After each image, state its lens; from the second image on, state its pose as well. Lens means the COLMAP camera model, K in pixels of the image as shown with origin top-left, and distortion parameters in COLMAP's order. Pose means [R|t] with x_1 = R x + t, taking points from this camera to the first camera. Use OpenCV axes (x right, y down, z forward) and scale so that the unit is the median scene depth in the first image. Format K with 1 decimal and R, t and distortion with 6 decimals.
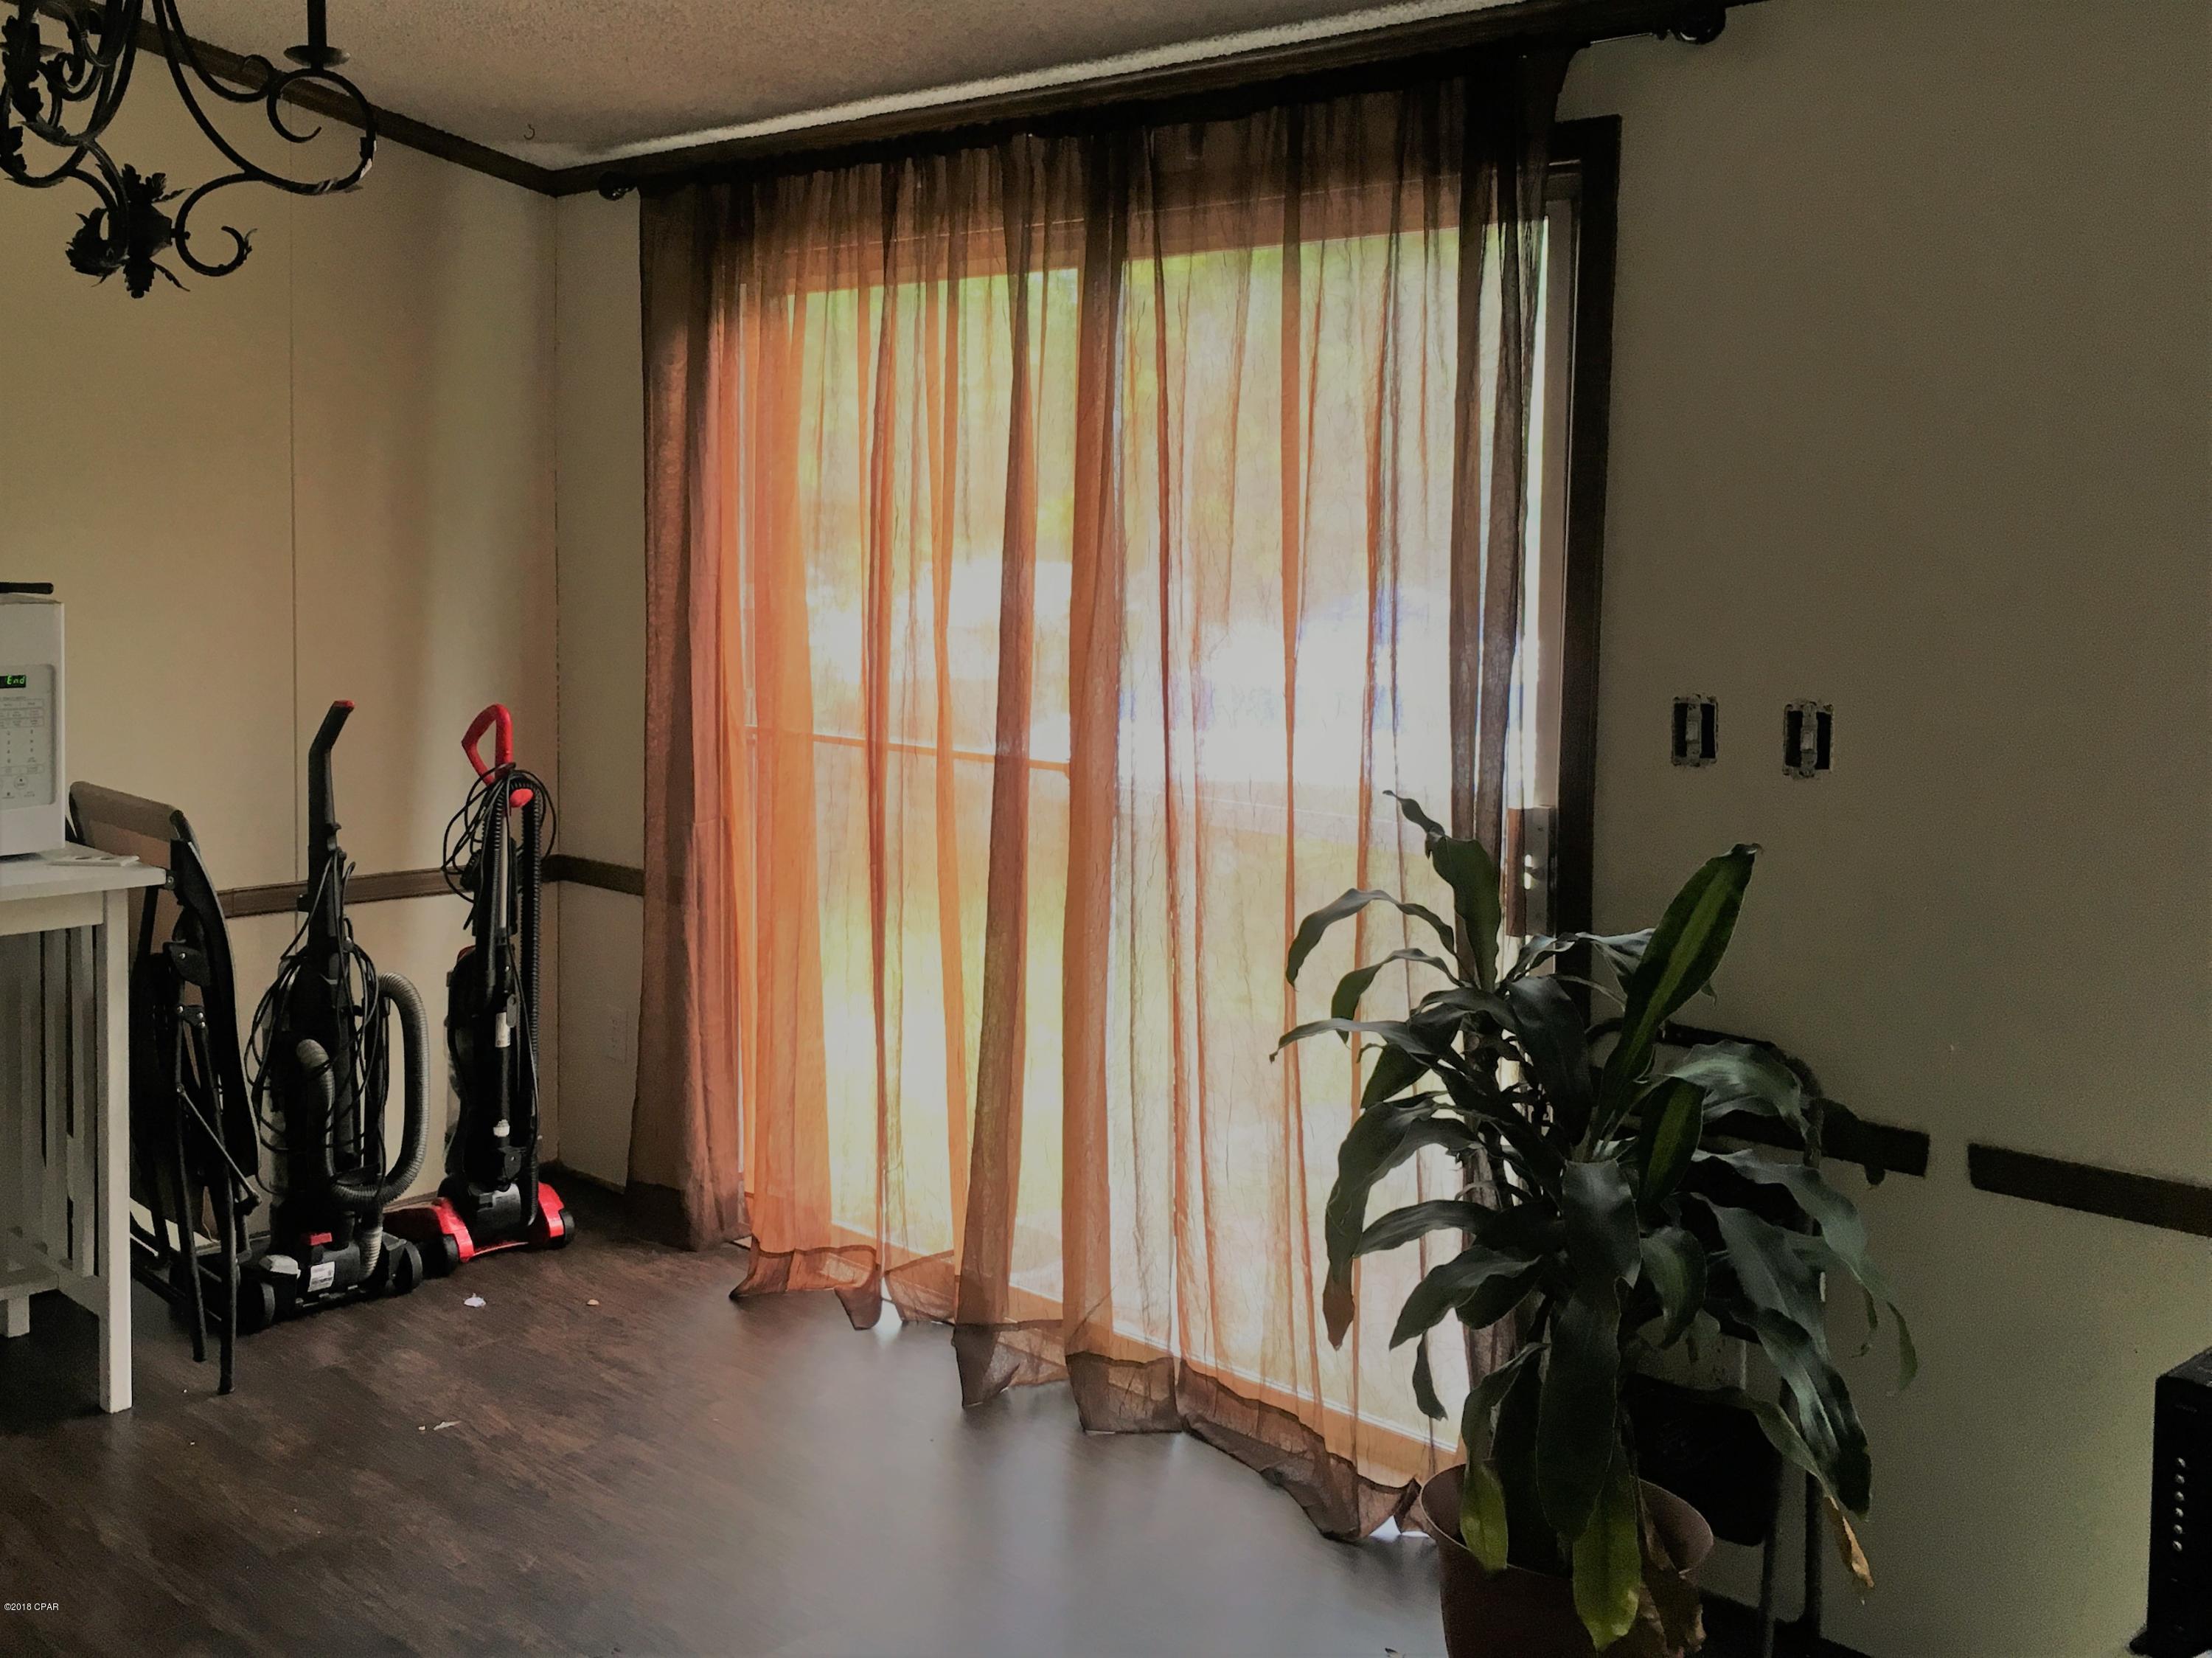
lens RADIAL K [[1871.3, 0, 1105.6], [0, 1871.3, 830.0], [0, 0, 1]] dist [0.011713, -0.038311]
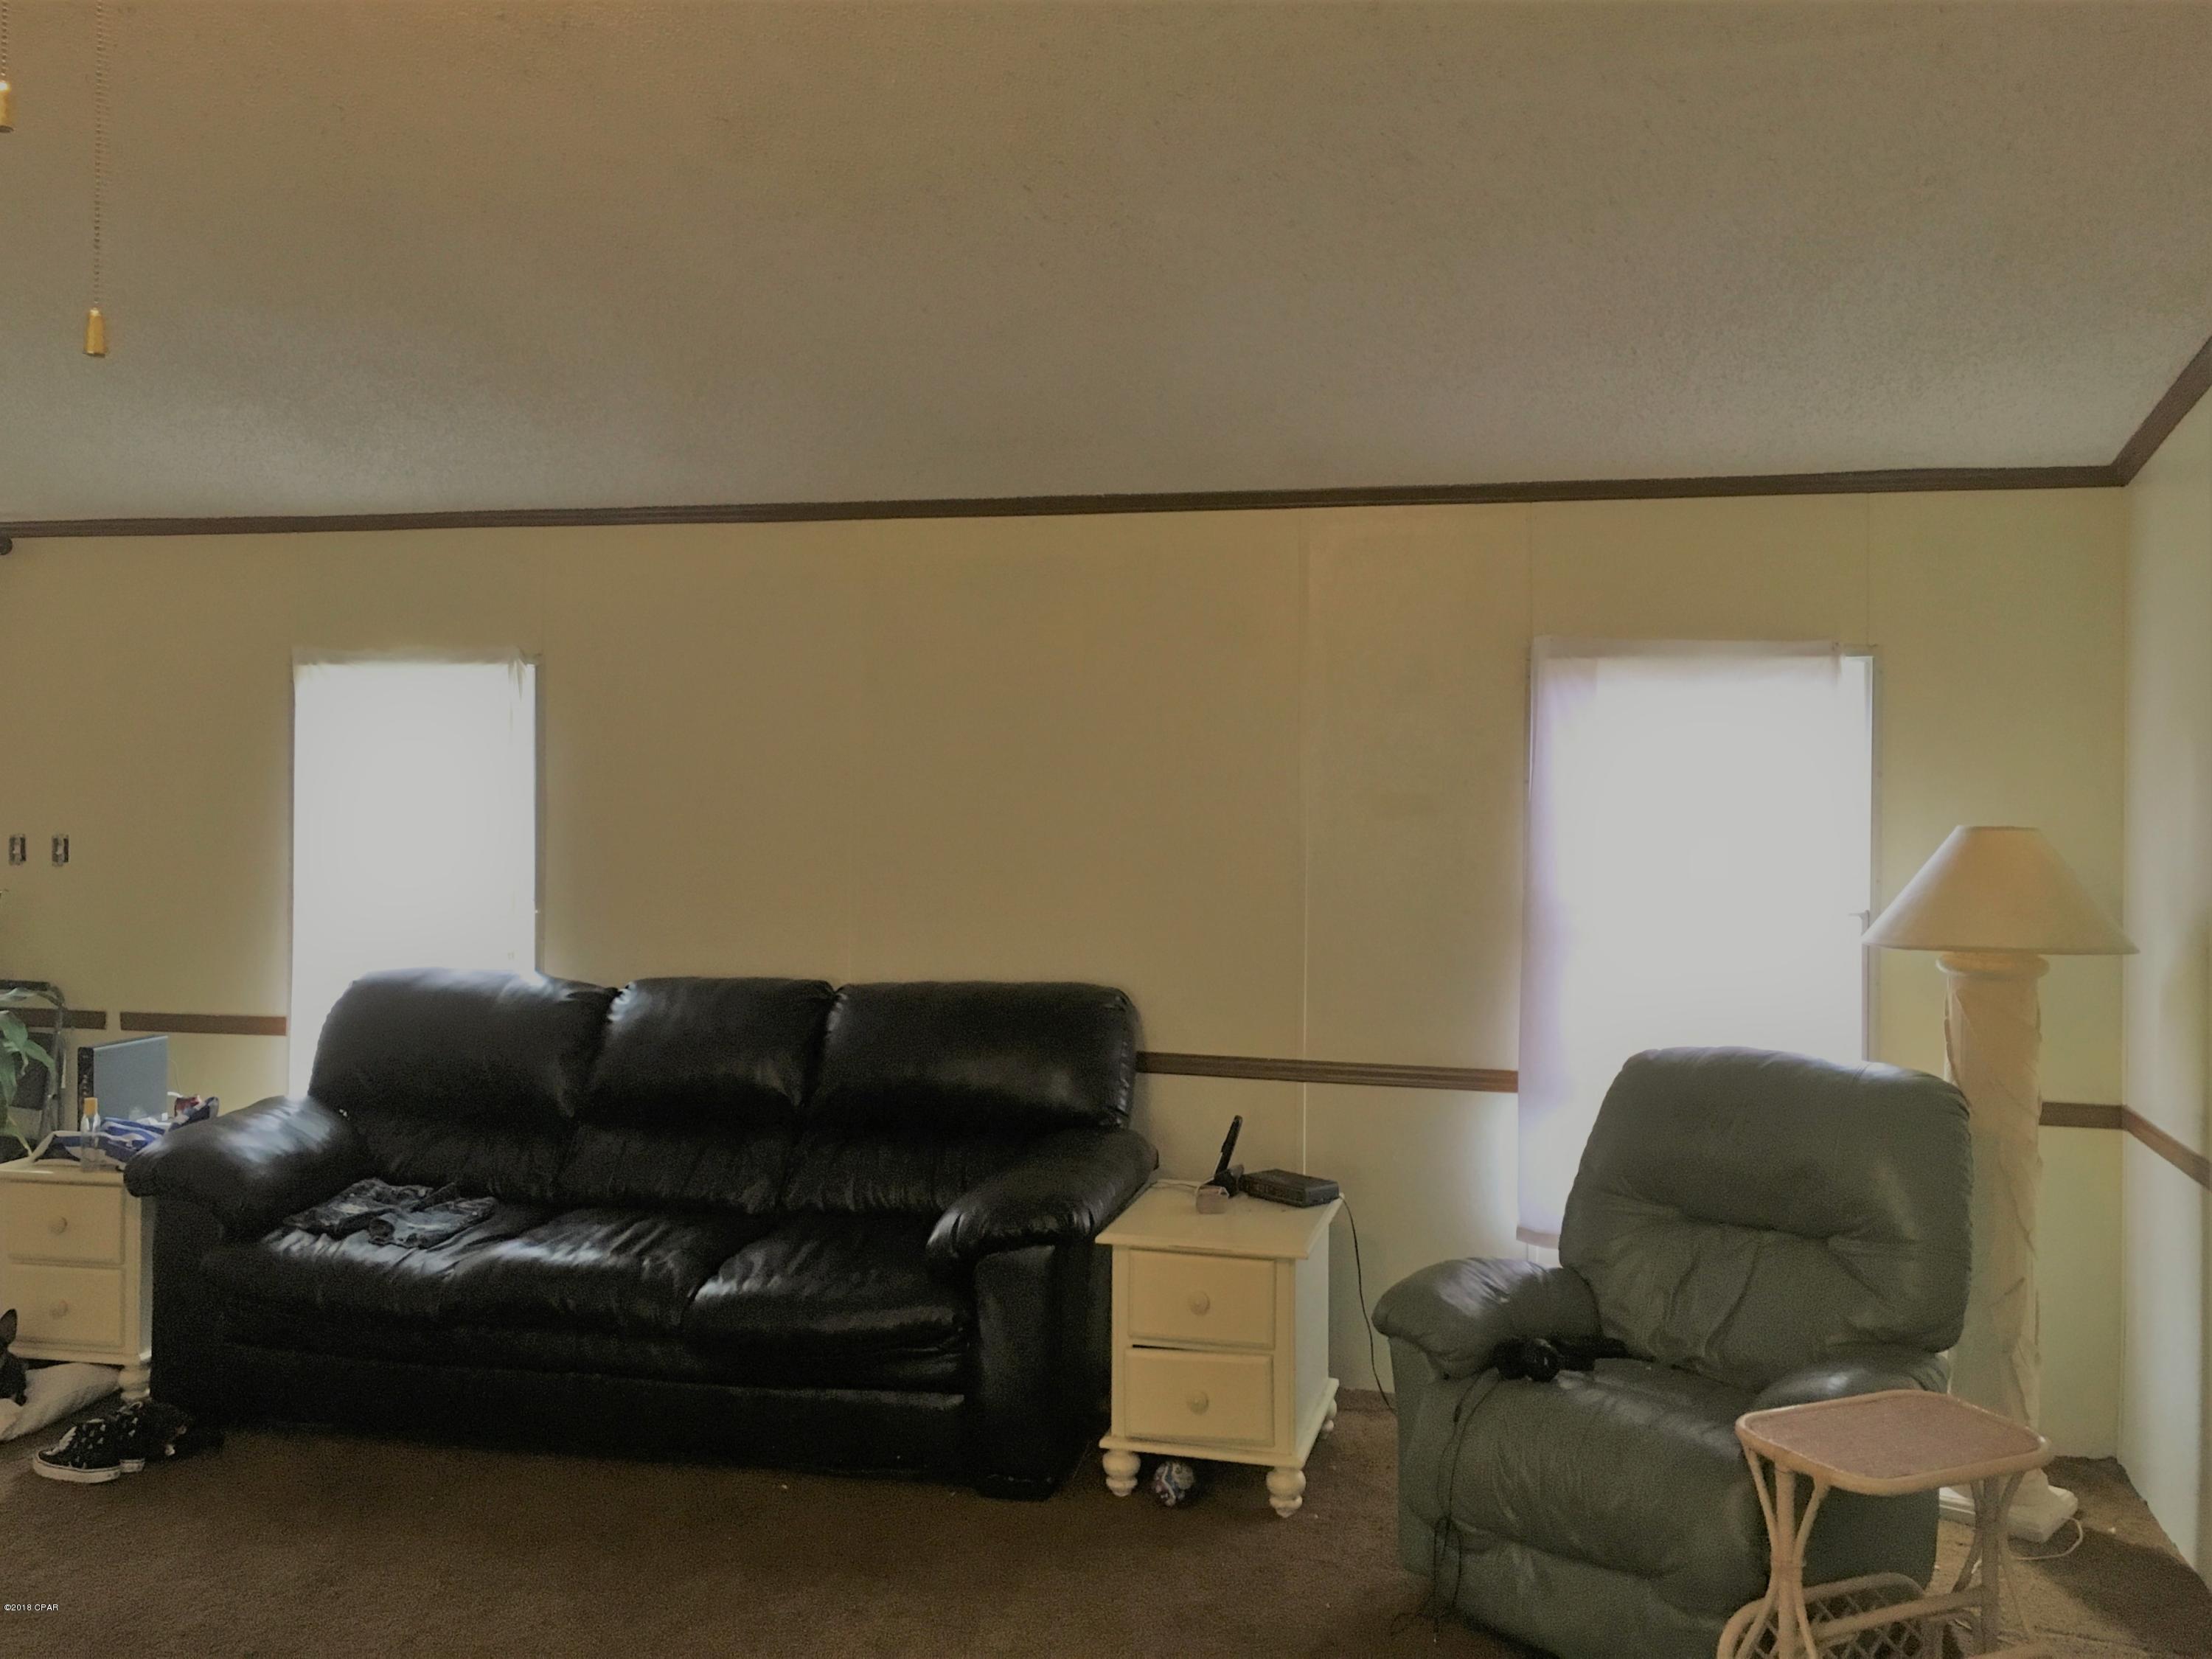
lens RADIAL K [[1871.0, 0, 1106.6], [0, 1871.0, 826.4], [0, 0, 1]] dist [0.011713, -0.038311]
pose [[0.918405, -0.051514, 0.392273, 0.673113], [0.079132, 0.995370, -0.054554, 0.155239], [-0.387646, 0.081144, 0.918230, -1.679735]]
